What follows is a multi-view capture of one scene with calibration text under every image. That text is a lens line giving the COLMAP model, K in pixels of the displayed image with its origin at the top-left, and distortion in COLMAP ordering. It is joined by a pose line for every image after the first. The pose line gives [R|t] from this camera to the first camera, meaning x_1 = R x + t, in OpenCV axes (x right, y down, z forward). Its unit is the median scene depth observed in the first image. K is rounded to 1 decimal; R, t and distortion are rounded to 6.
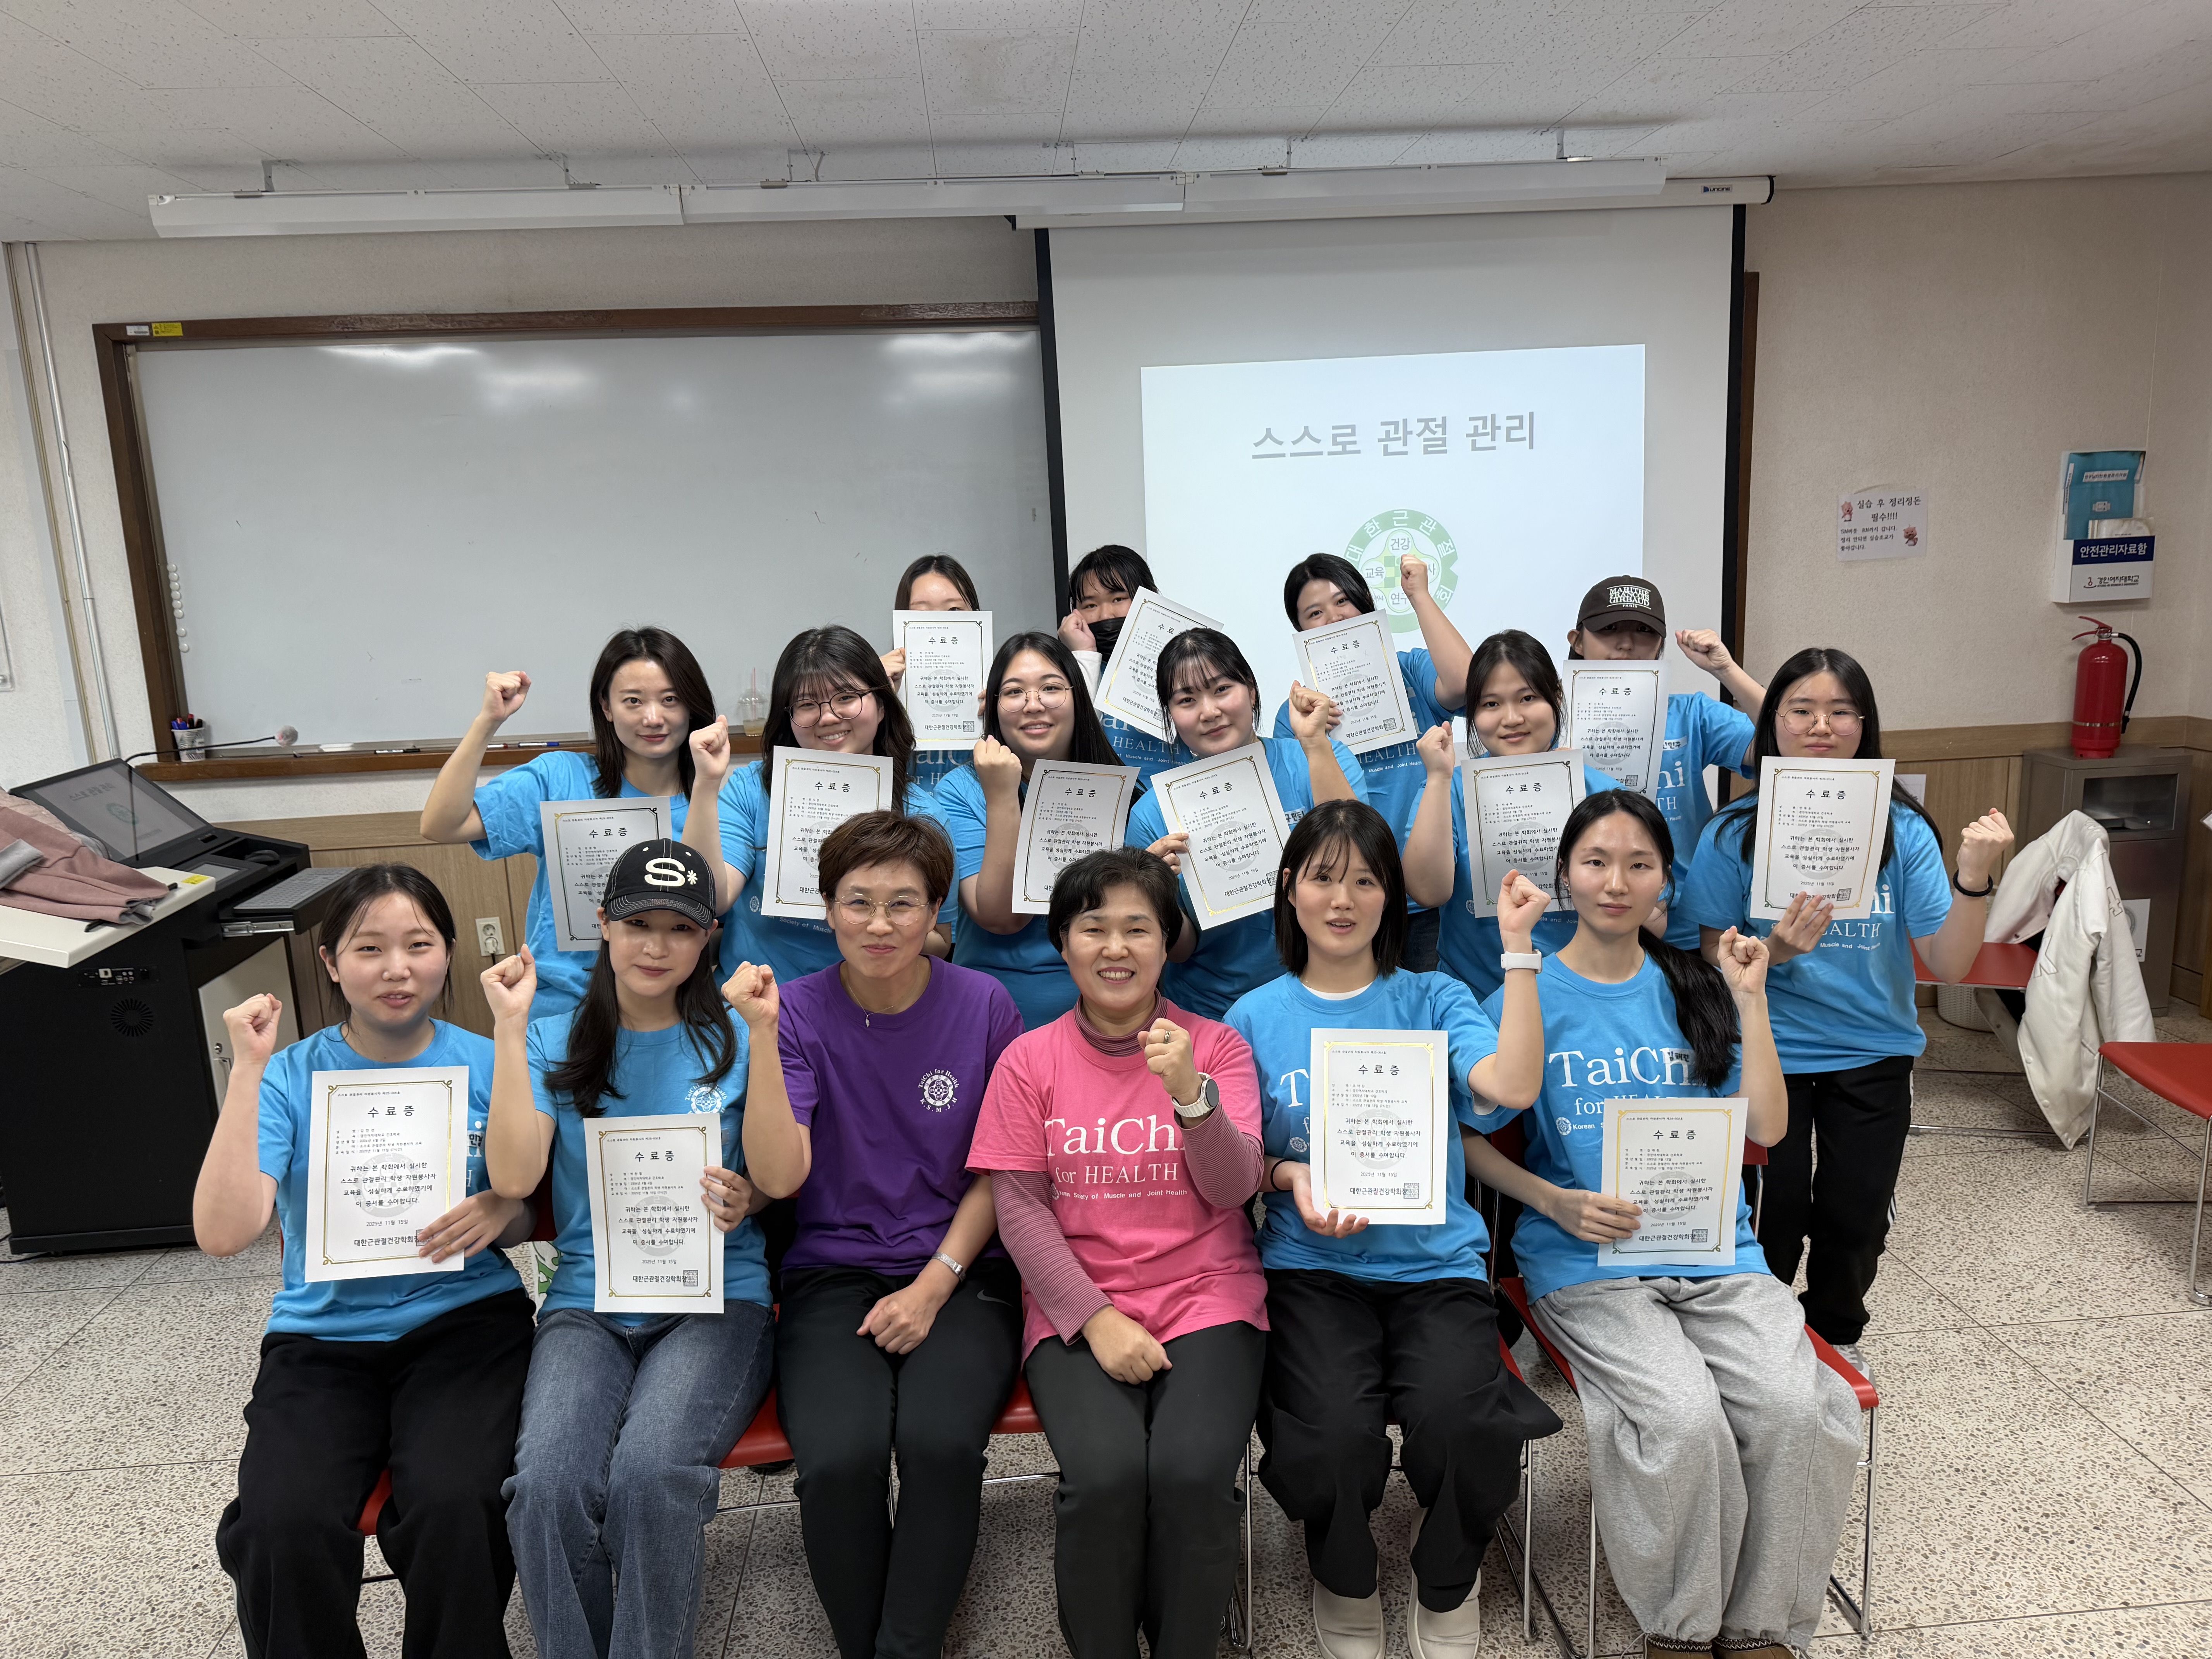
lens RADIAL K [[1568.1, 0, 1107.2], [0, 1568.1, 835.3], [0, 0, 1]] dist [0.002341, 0.002483]
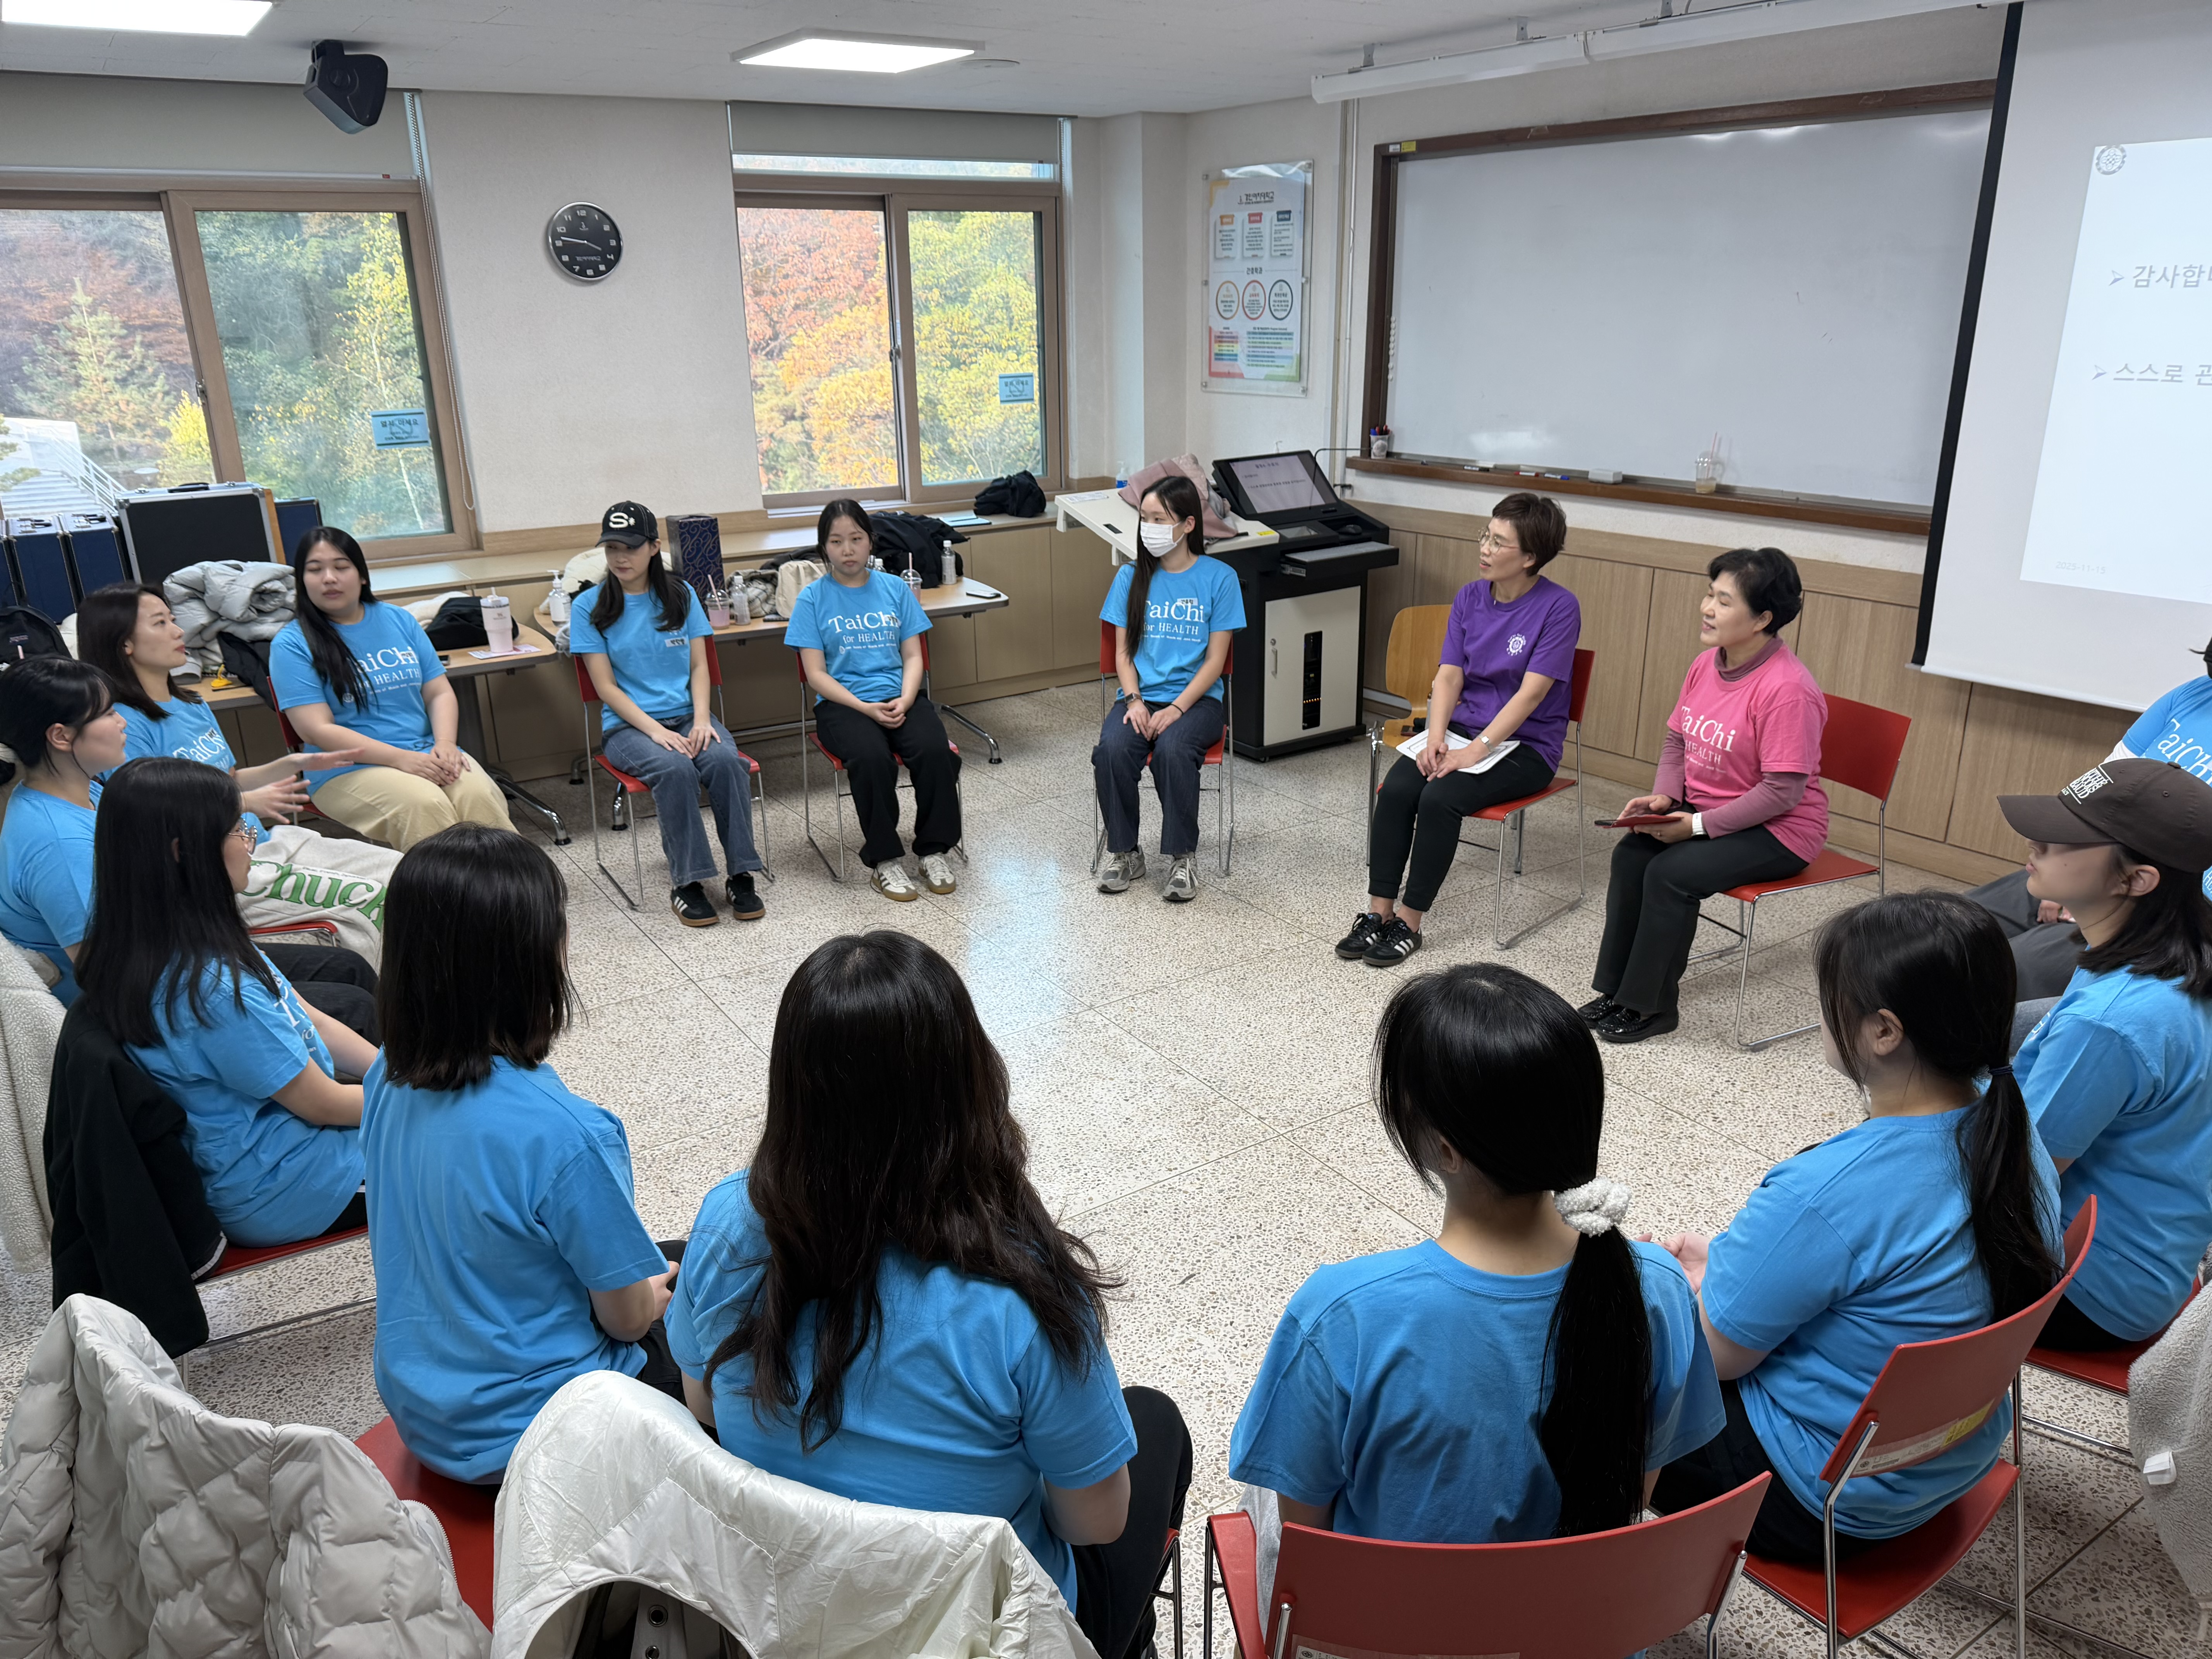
lens RADIAL K [[1568.1, 0, 1104.1], [0, 1568.1, 828.8], [0, 0, 1]] dist [0.002341, 0.002483]
pose [[0.497948, 0.313284, -0.808641, 0.602580], [-0.163322, 0.949659, 0.267346, -0.071697], [0.851689, -0.001055, 0.524047, 0.023854]]
